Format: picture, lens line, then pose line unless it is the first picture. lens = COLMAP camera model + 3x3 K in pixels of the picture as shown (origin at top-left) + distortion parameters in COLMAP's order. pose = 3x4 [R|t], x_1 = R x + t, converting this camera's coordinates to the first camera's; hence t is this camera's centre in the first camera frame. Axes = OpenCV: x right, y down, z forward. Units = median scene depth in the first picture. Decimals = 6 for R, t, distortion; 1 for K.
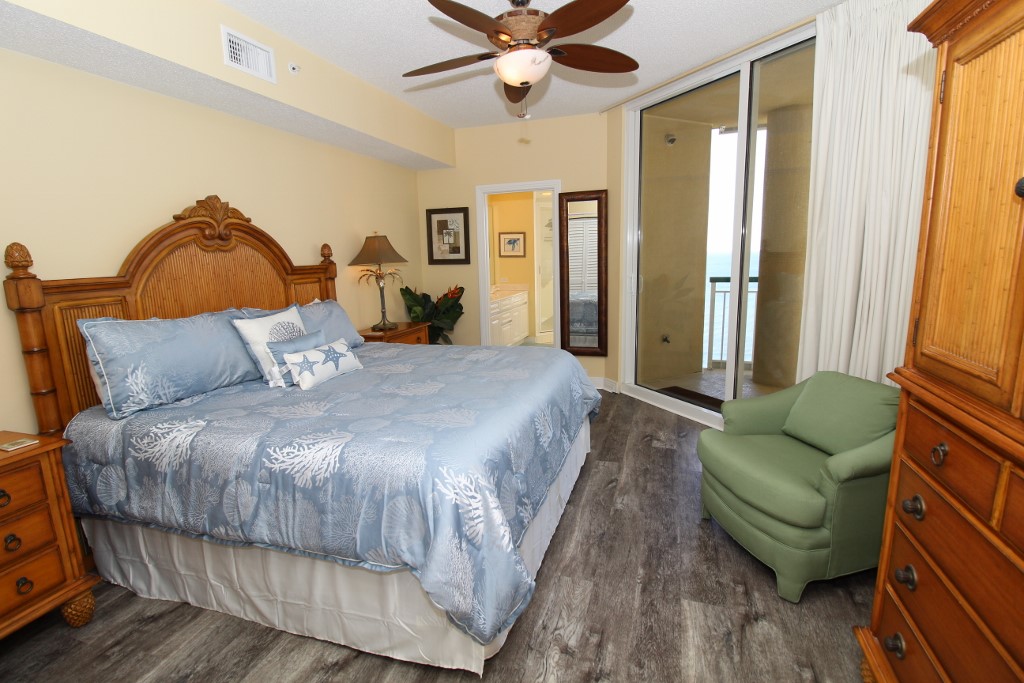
lens RADIAL K [[470.0, 0, 515.2], [0, 470.0, 339.6], [0, 0, 1]] dist [-0.011858, -0.006016]
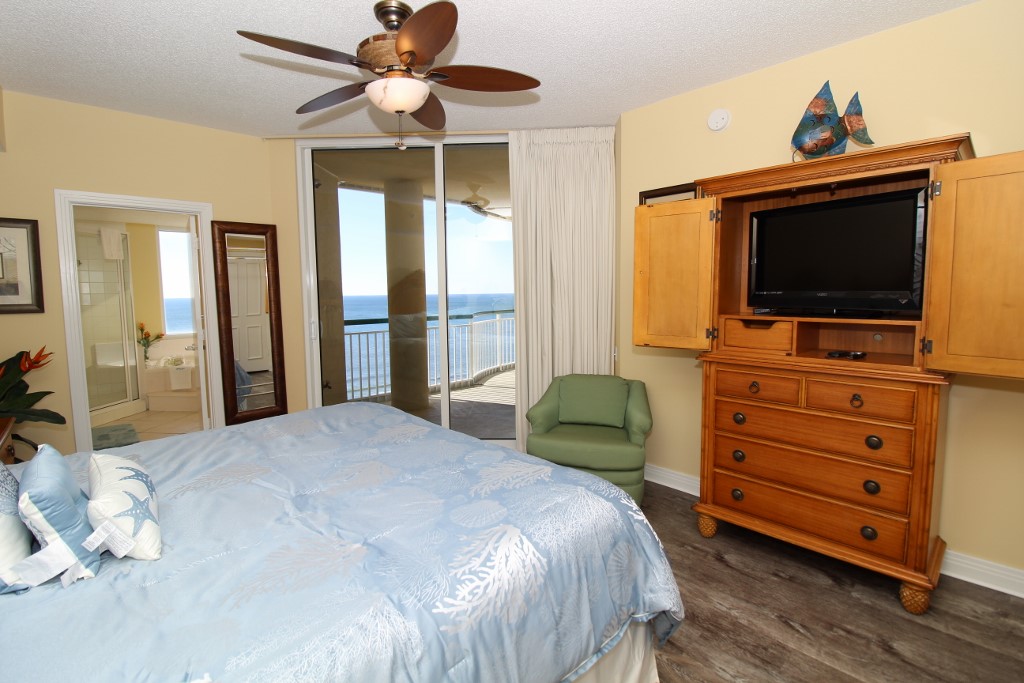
lens RADIAL K [[470.0, 0, 511.7], [0, 470.0, 331.7], [0, 0, 1]] dist [-0.011858, -0.006016]
pose [[0.475142, -0.054679, 0.878209, -0.681954], [0.156676, 0.987375, -0.023291, -0.057057], [-0.865848, 0.148661, 0.477710, 0.408197]]
